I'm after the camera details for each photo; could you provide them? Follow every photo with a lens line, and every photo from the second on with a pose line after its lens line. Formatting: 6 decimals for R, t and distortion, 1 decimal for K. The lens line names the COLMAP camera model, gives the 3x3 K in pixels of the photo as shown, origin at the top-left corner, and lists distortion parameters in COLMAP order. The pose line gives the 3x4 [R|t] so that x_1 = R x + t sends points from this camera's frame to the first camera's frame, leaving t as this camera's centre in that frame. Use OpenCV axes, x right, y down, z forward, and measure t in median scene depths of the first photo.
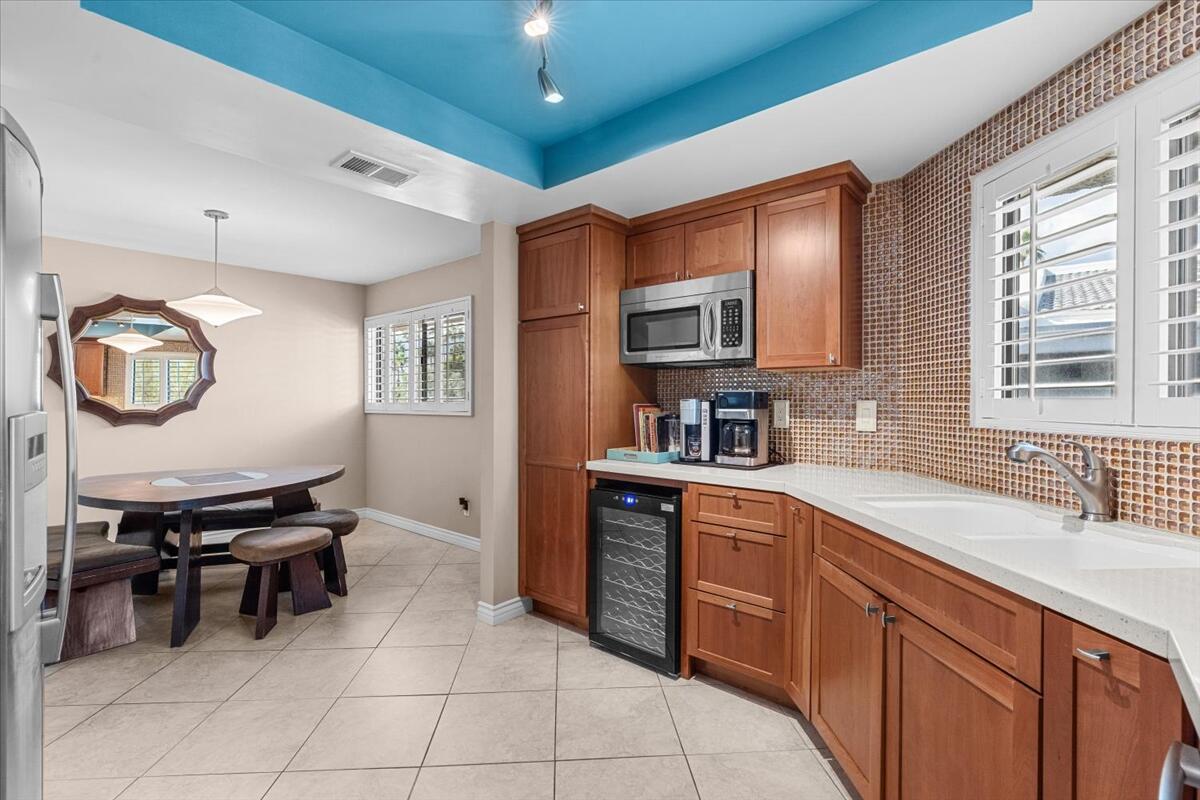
lens RADIAL K [[543.6, 0, 600.0], [0, 543.6, 400.0], [0, 0, 1]] dist [0.002078, 0.000230]
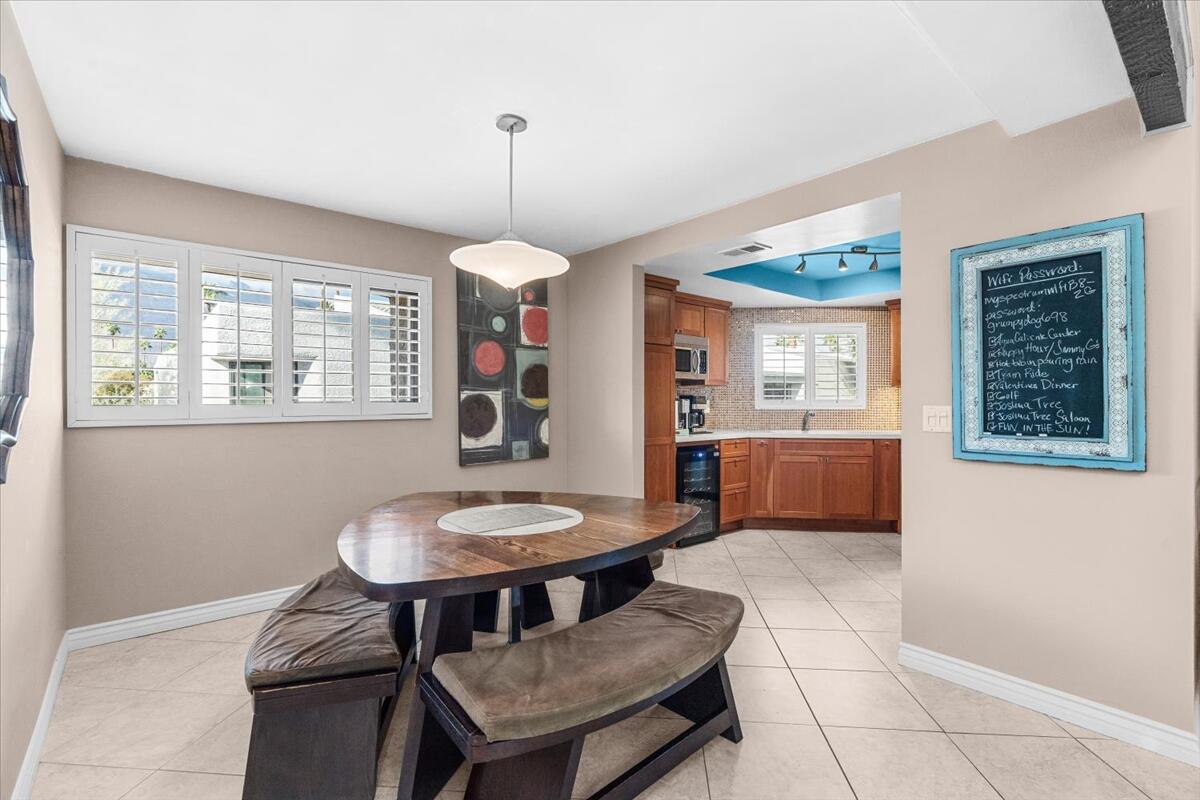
lens RADIAL K [[543.6, 0, 600.0], [0, 543.6, 400.0], [0, 0, 1]] dist [0.002078, 0.000230]
pose [[0.156484, 0.008007, 0.987648, -1.612590], [0.013535, 0.999856, -0.010250, 0.014362], [-0.987588, 0.014972, 0.156353, 0.941338]]
